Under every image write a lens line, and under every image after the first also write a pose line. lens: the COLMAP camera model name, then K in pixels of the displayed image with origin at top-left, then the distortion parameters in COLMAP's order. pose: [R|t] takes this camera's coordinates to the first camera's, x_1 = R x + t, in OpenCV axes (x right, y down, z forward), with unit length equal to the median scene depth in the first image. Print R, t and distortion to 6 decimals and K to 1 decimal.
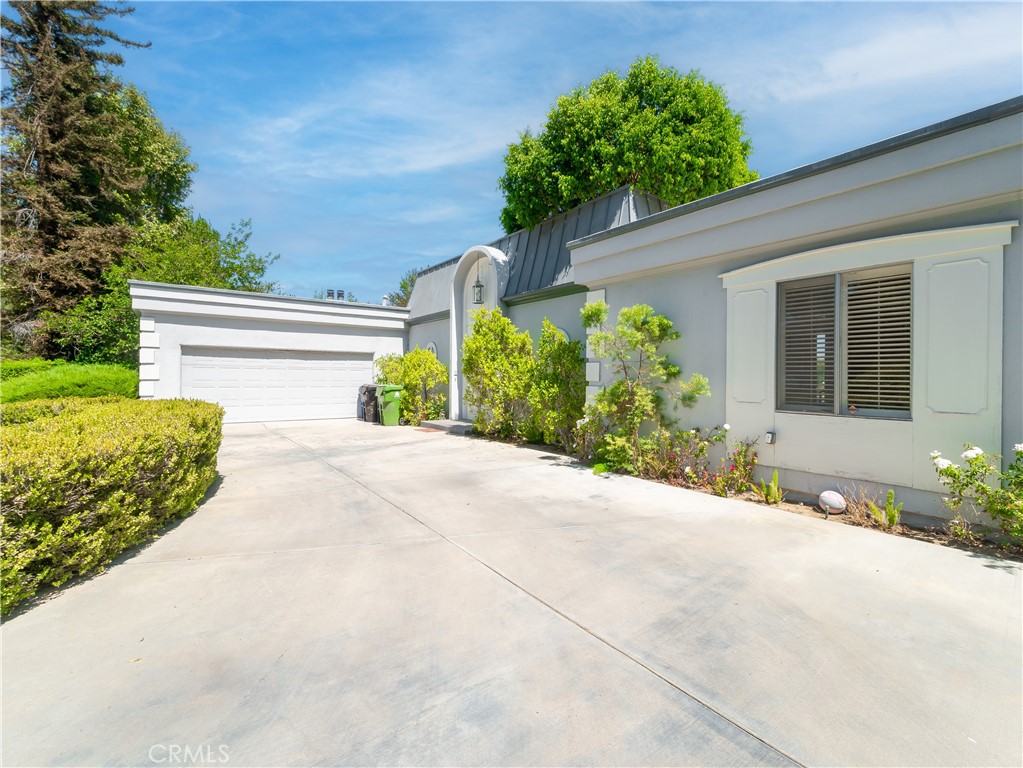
lens RADIAL K [[445.8, 0, 514.0], [0, 445.8, 379.3], [0, 0, 1]] dist [-0.003035, -0.000477]
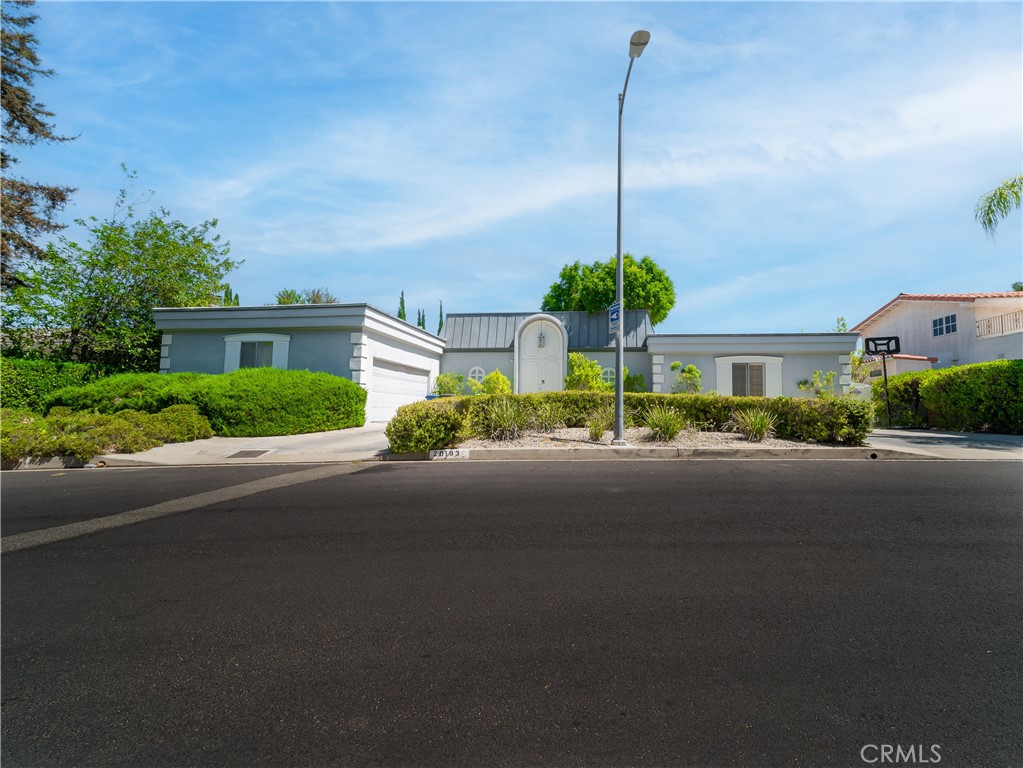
lens RADIAL K [[445.8, 0, 514.0], [0, 445.8, 379.3], [0, 0, 1]] dist [-0.003035, -0.000477]
pose [[0.740126, 0.043357, 0.671070, -1.154936], [-0.005608, 0.998283, -0.058313, 0.047464], [-0.672445, 0.039395, 0.739098, -0.163247]]
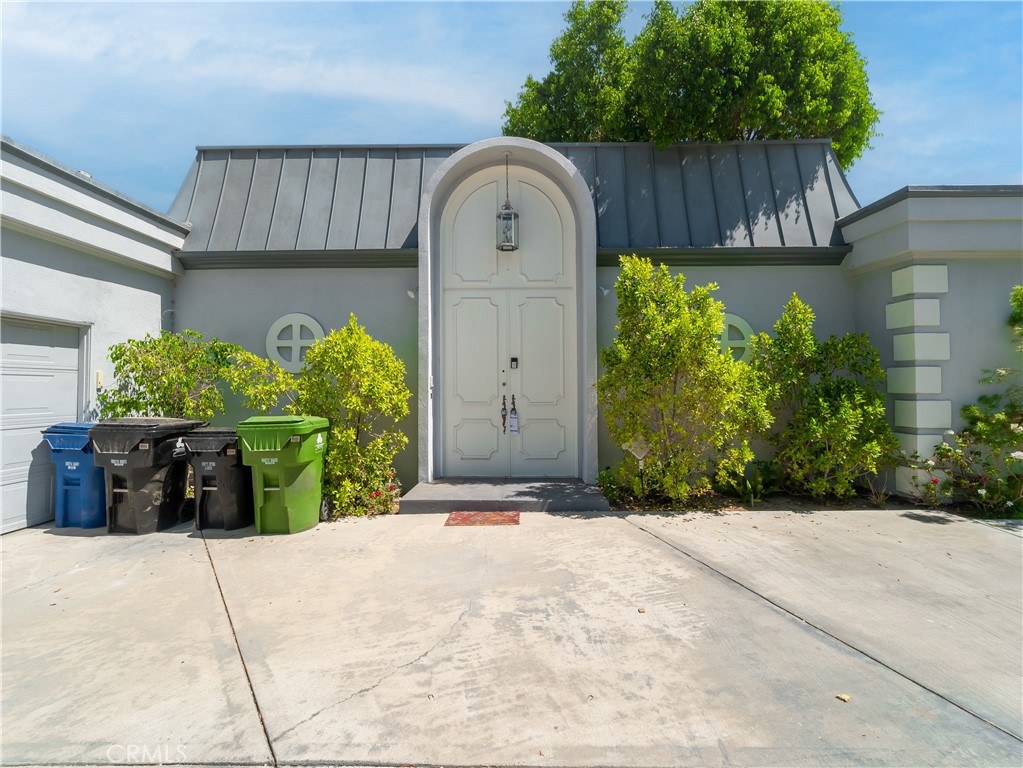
lens RADIAL K [[445.8, 0, 514.0], [0, 445.8, 379.3], [0, 0, 1]] dist [-0.003035, -0.000477]
pose [[0.610059, 0.001189, 0.792355, -0.437541], [0.016429, 0.999765, -0.014150, -0.008754], [-0.792186, 0.021650, 0.609896, 0.606094]]
